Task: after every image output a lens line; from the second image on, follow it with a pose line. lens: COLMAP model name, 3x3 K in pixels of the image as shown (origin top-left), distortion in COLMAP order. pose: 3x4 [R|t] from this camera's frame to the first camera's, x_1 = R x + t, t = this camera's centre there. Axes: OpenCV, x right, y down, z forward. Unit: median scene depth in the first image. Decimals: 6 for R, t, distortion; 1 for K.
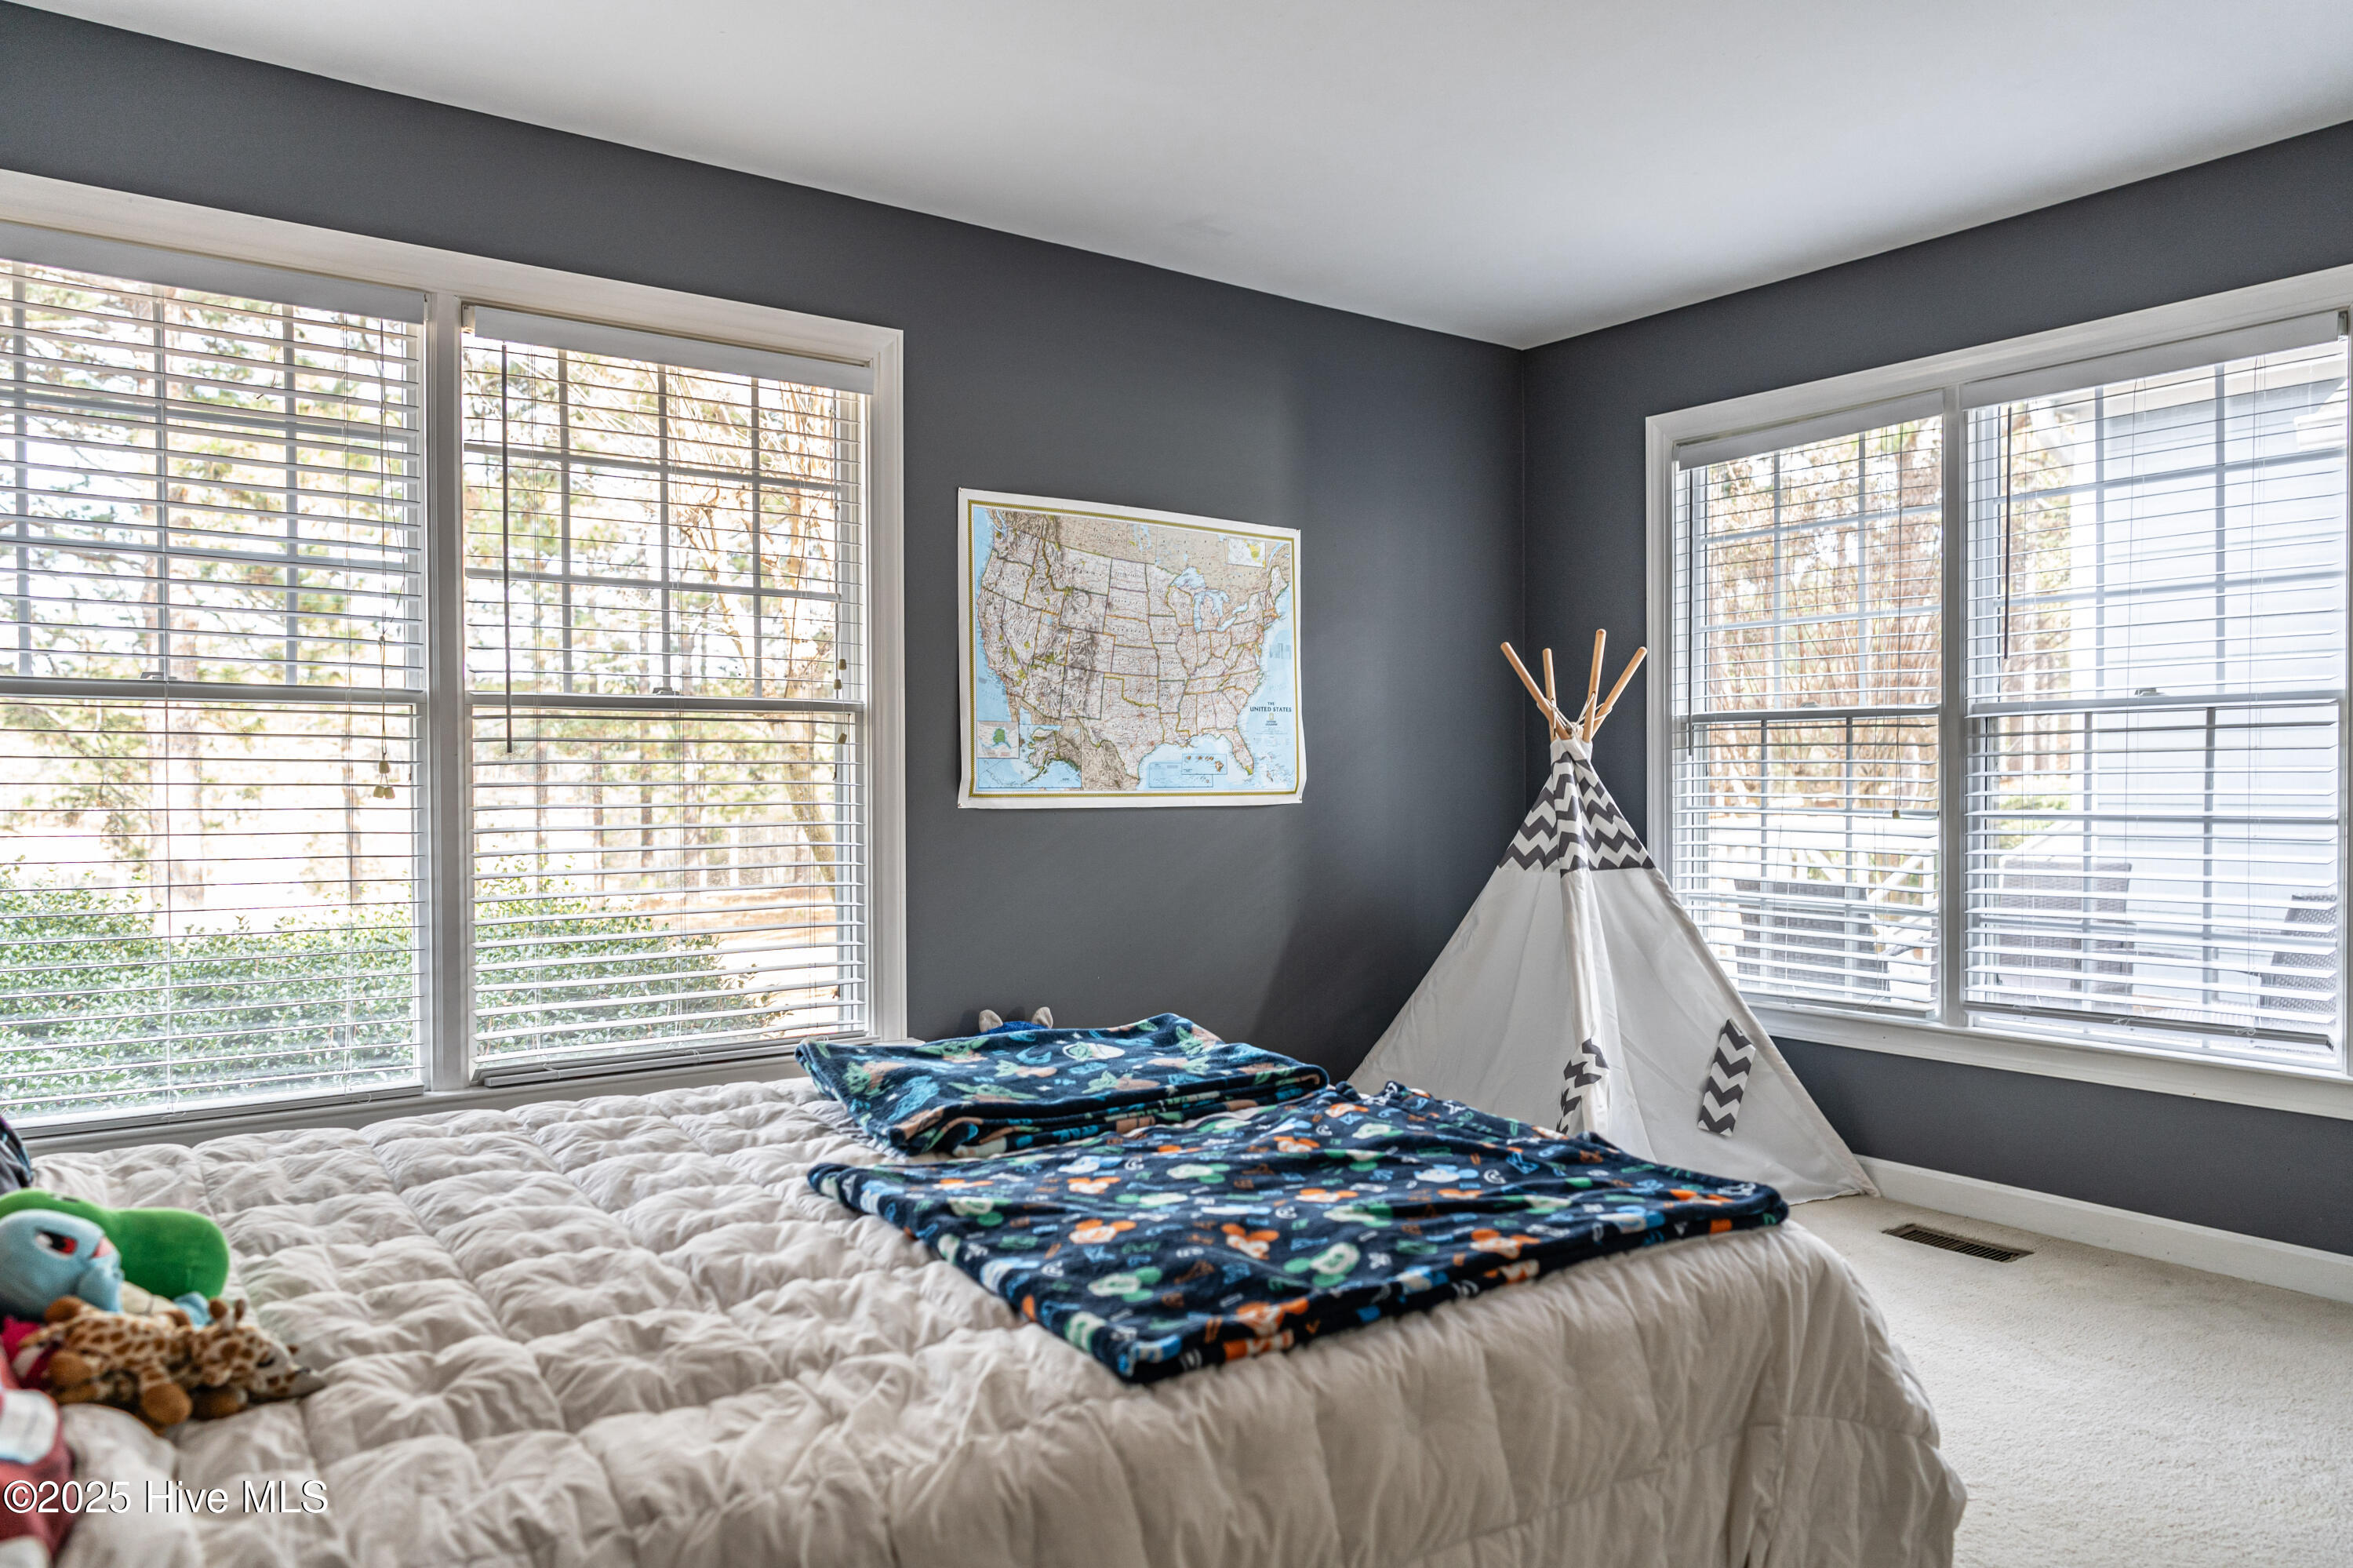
lens RADIAL K [[1603.6, 0, 1184.1], [0, 1603.6, 792.8], [0, 0, 1]] dist [0.004377, 0.004600]
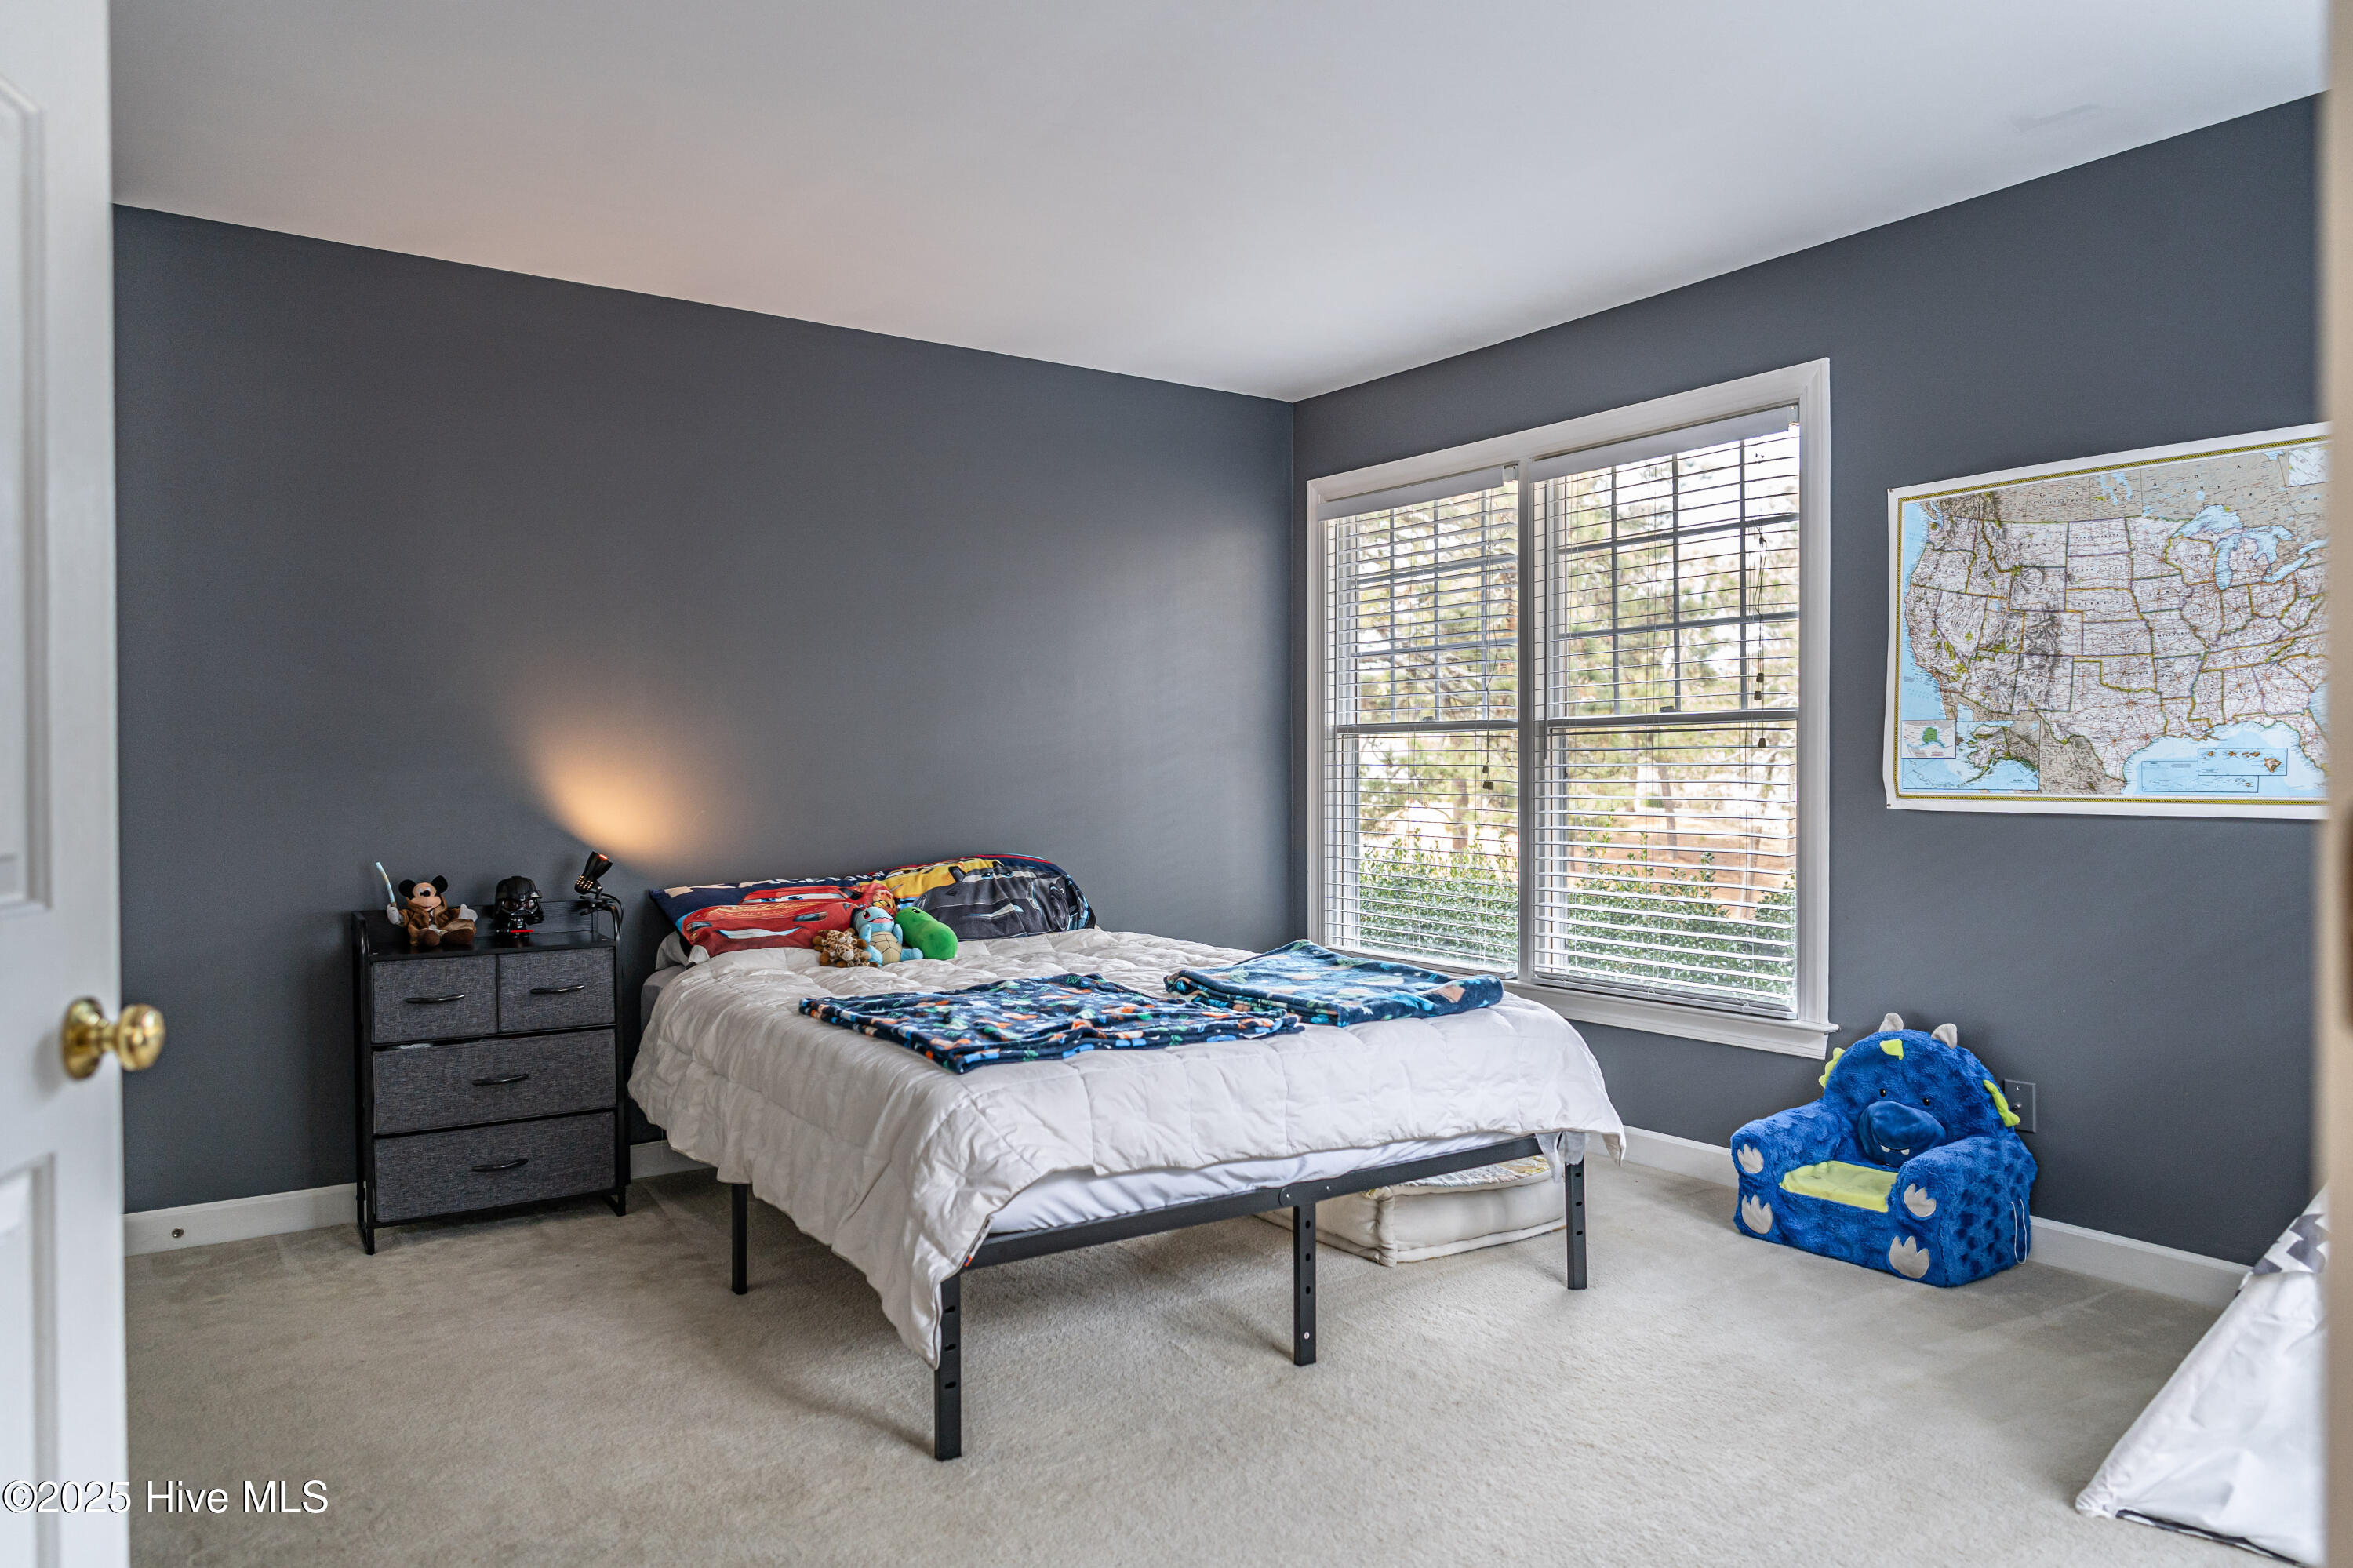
lens RADIAL K [[1603.6, 0, 1179.9], [0, 1603.6, 777.7], [0, 0, 1]] dist [0.004377, 0.004600]
pose [[-0.020871, 0.008940, -0.999742, 1.115692], [-0.004779, 0.999948, 0.009042, -0.021304], [0.999771, 0.004967, -0.020827, 0.738775]]
